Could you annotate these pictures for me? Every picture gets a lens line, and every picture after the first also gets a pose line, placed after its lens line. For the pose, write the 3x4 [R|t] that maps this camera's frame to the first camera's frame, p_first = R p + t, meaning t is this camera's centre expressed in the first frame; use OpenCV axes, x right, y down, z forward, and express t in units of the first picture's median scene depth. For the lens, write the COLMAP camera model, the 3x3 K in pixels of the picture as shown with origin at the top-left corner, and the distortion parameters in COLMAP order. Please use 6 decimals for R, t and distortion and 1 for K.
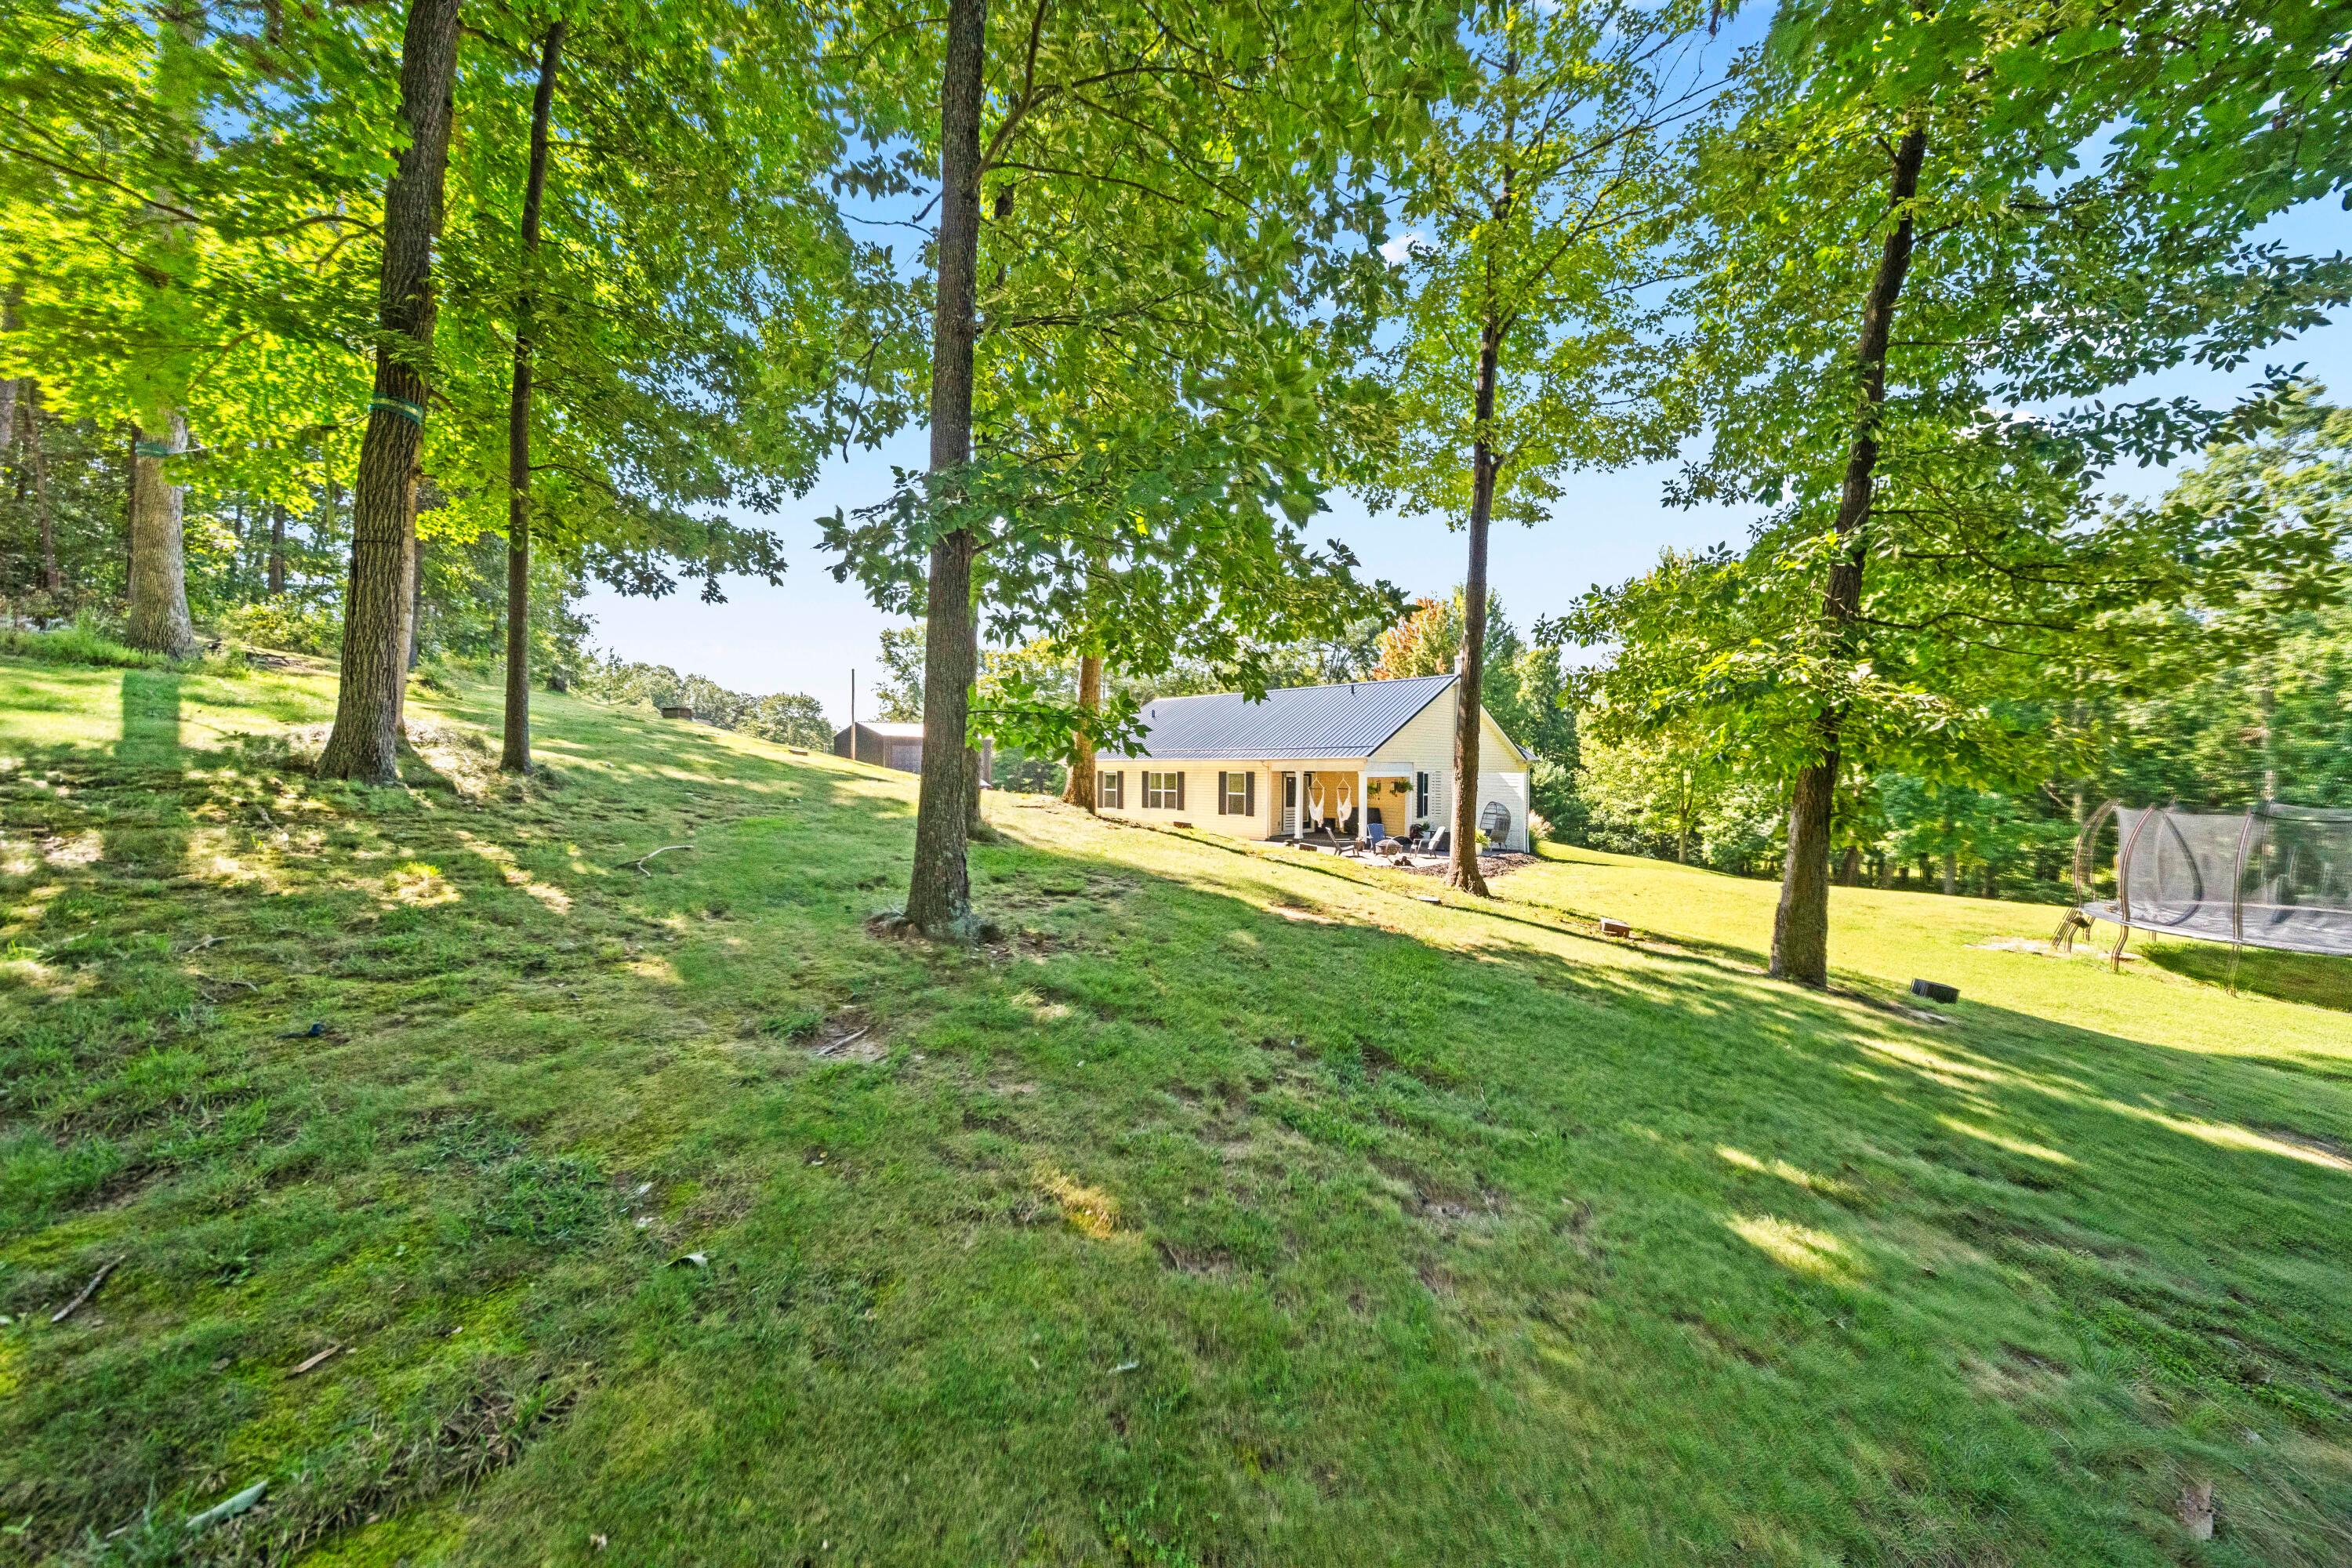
lens RADIAL K [[799.8, 0, 1134.2], [0, 799.8, 778.0], [0, 0, 1]] dist [-0.000043, -0.000043]
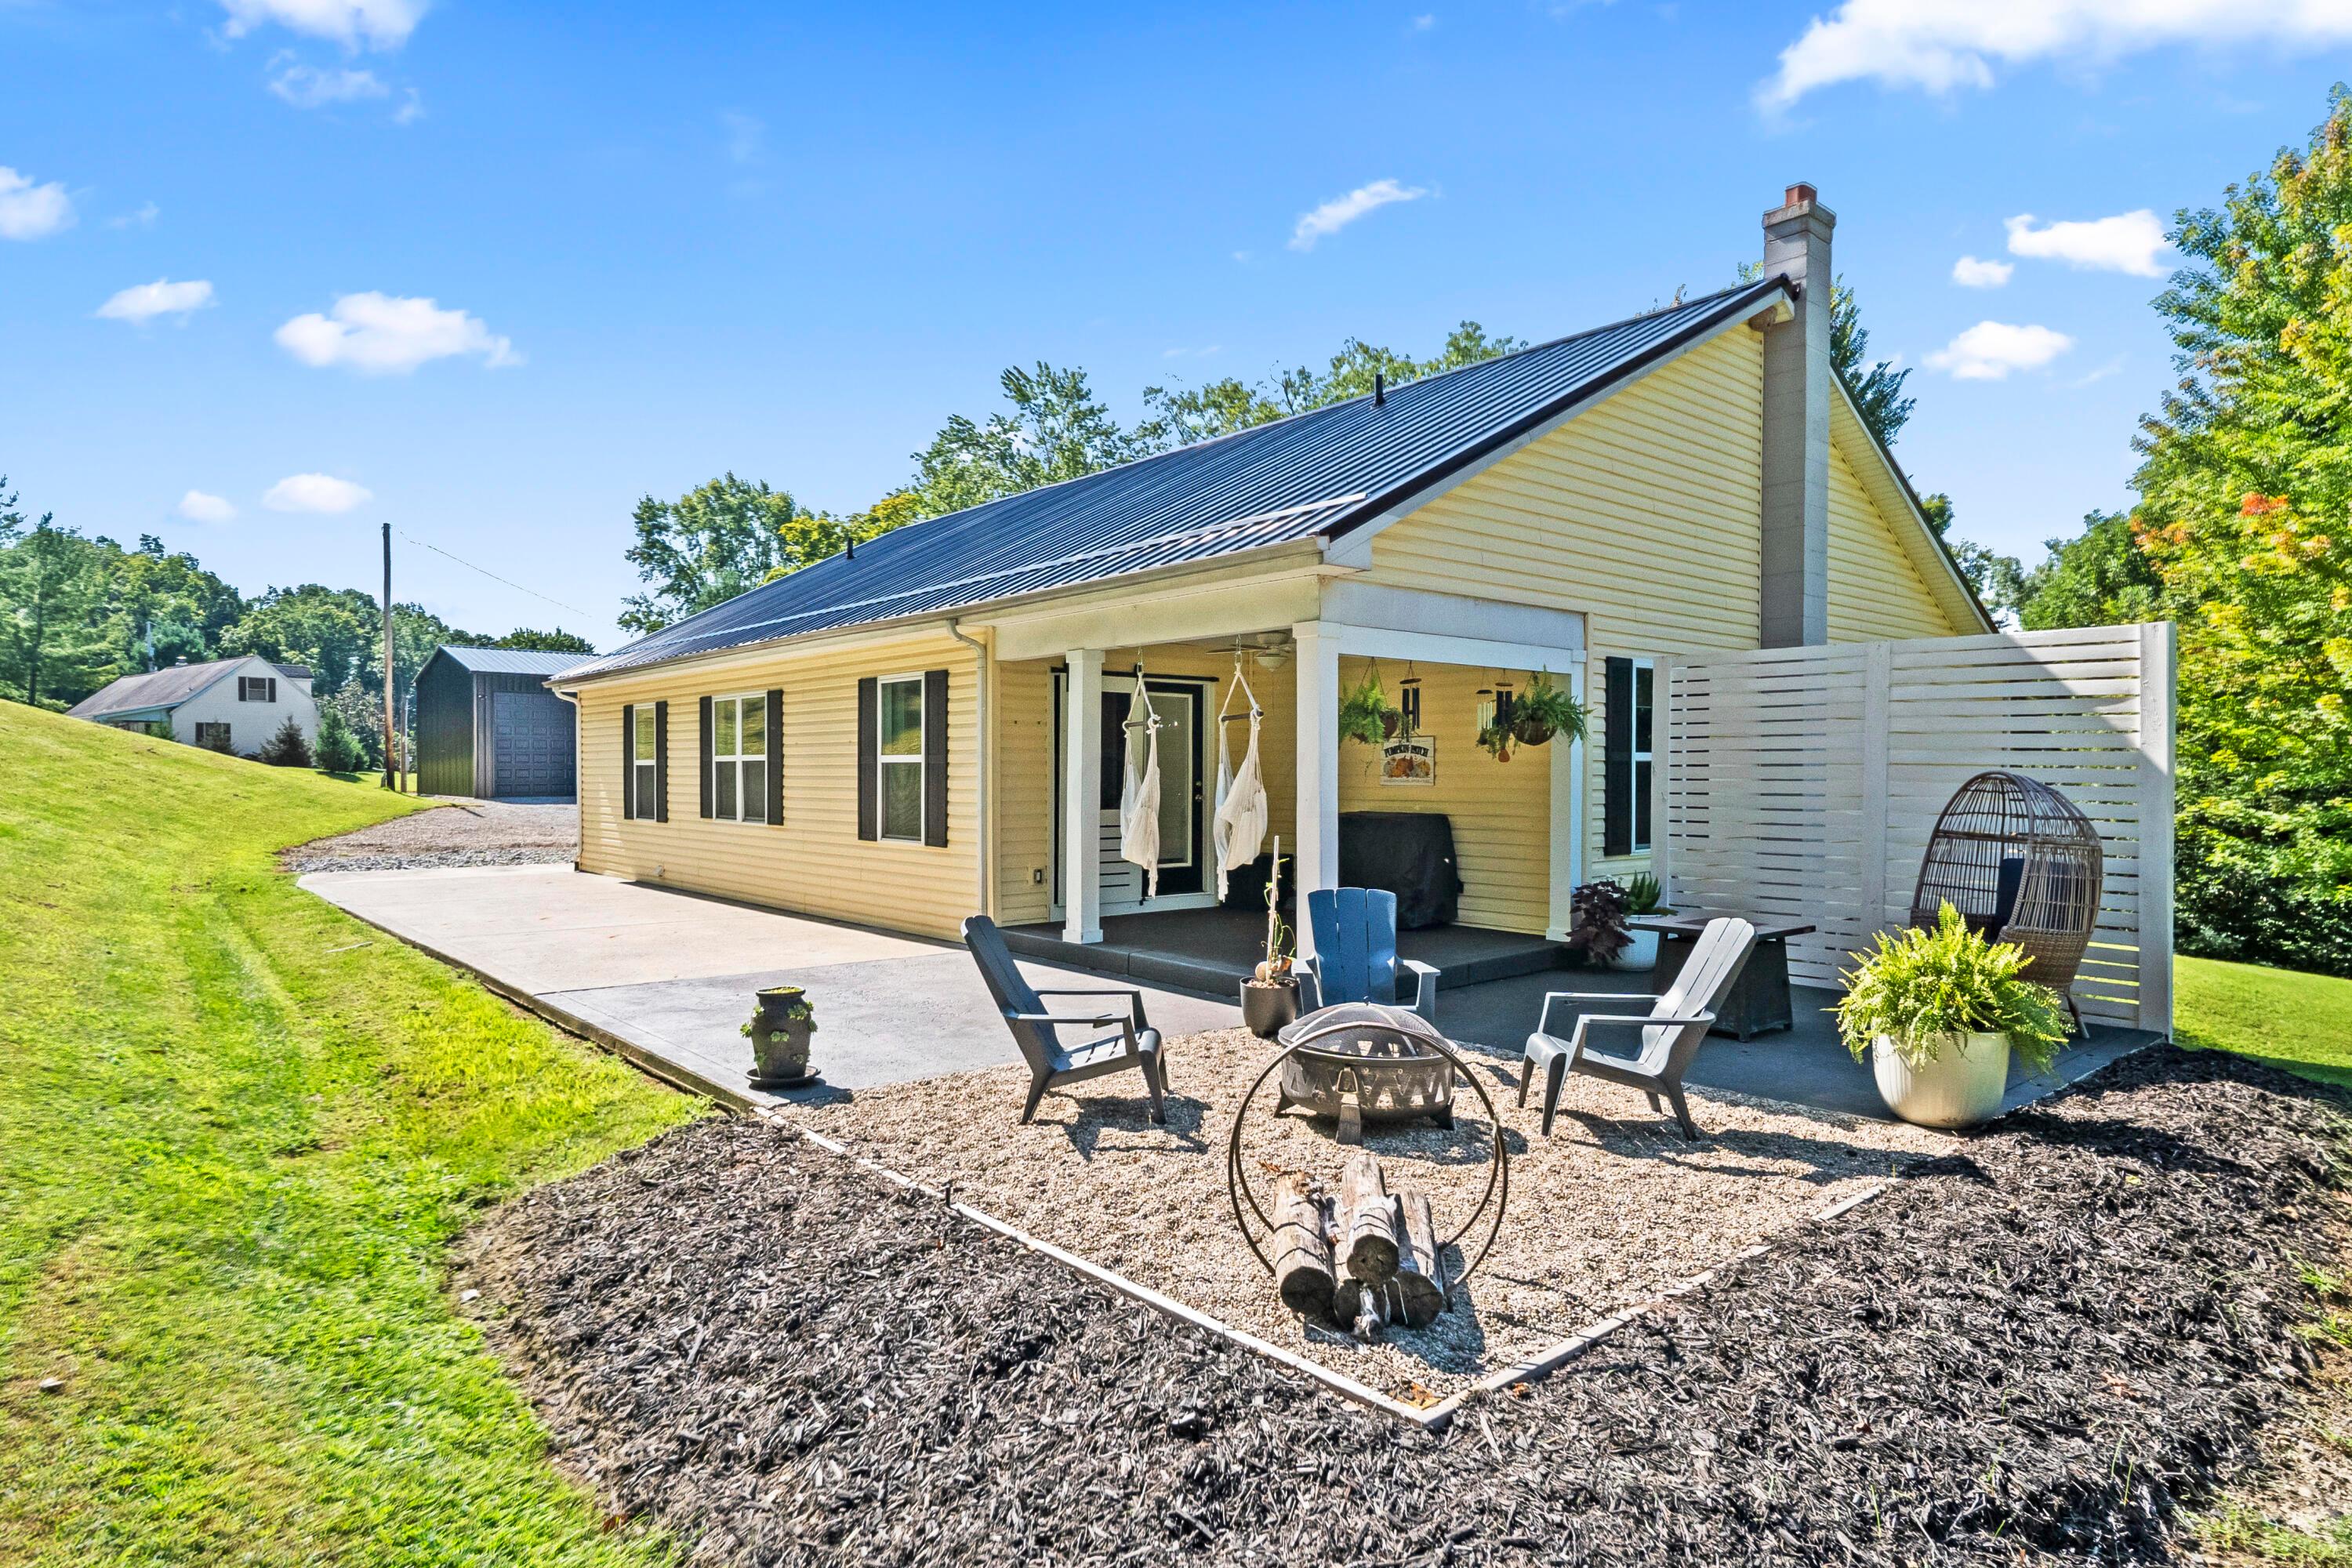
lens RADIAL K [[1315.4, 0, 1176.0], [0, 1315.4, 784.0], [0, 0, 1]] dist [0.000009, 0.003698]
pose [[0.999988, 0.000582, 0.004769, 0.216749], [-0.000580, 1.000000, -0.000412, 0.027989], [-0.004769, 0.000409, 0.999989, 0.590019]]
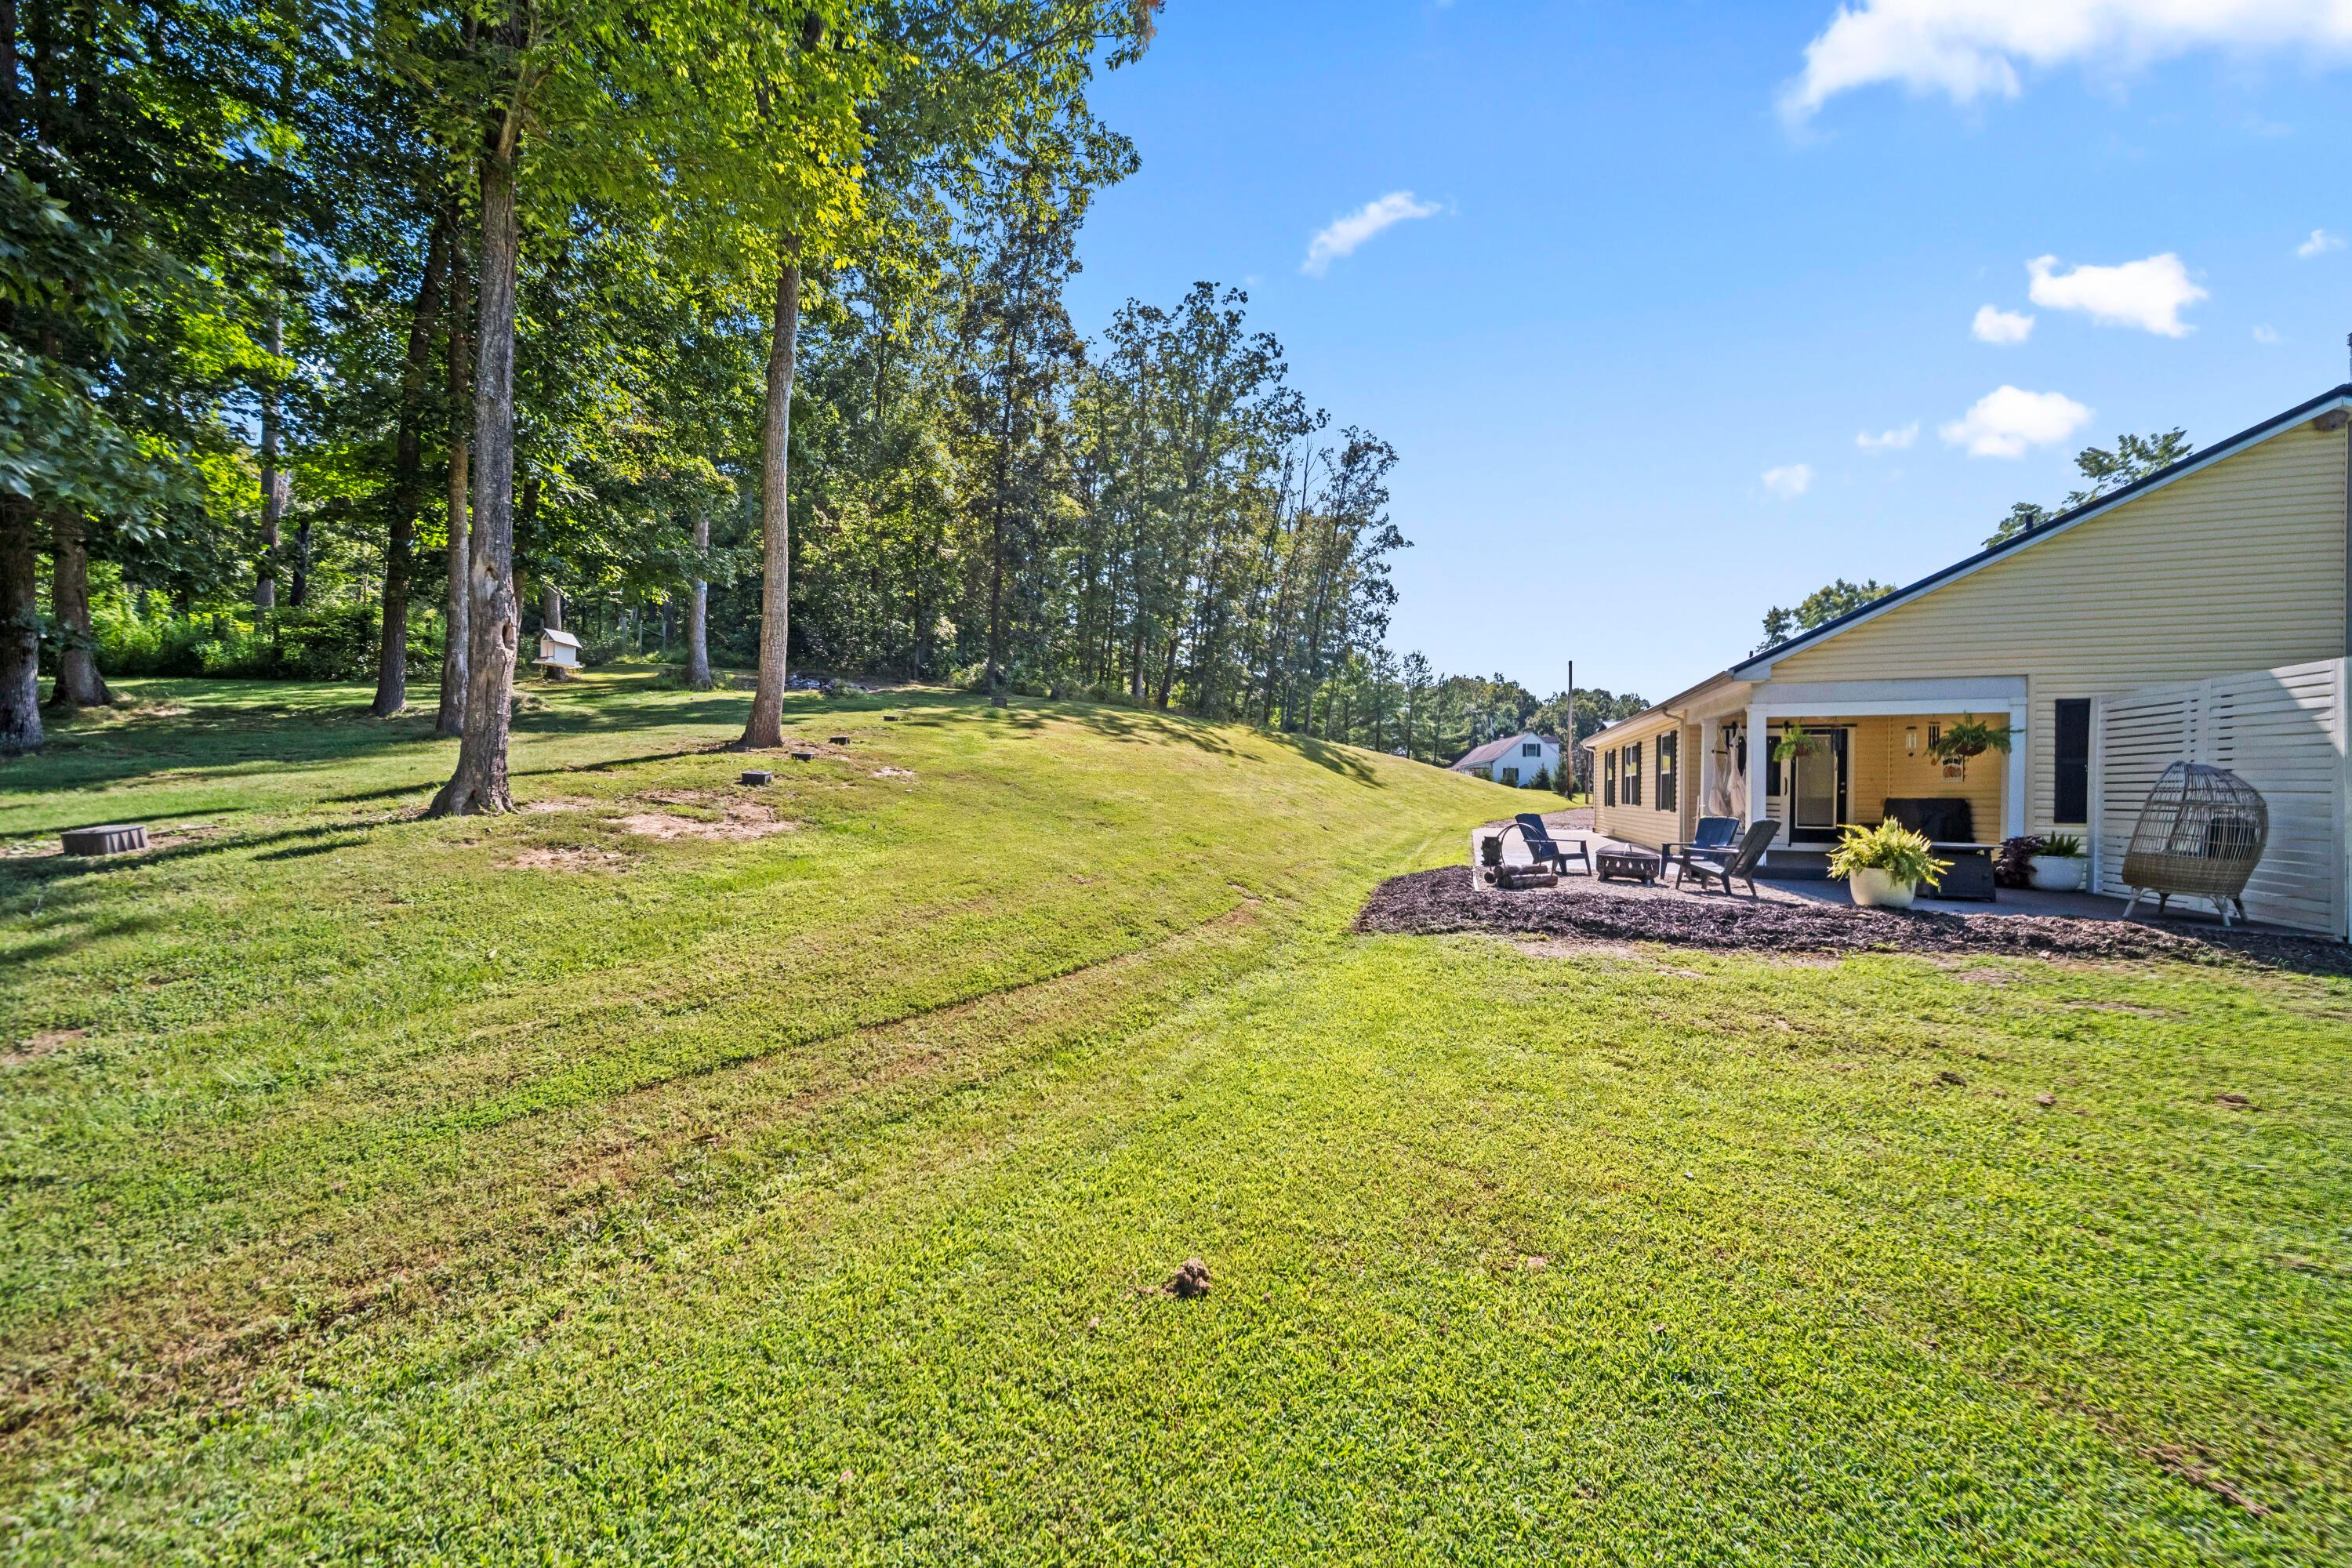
lens RADIAL K [[813.6, 0, 1170.1], [0, 813.6, 793.2], [0, 0, 1]] dist [-0.001001, -0.000302]
pose [[0.503054, 0.002512, -0.864251, 0.447477], [-0.013759, 0.999892, -0.005103, 0.041993], [0.864145, 0.014458, 0.503035, 0.427159]]
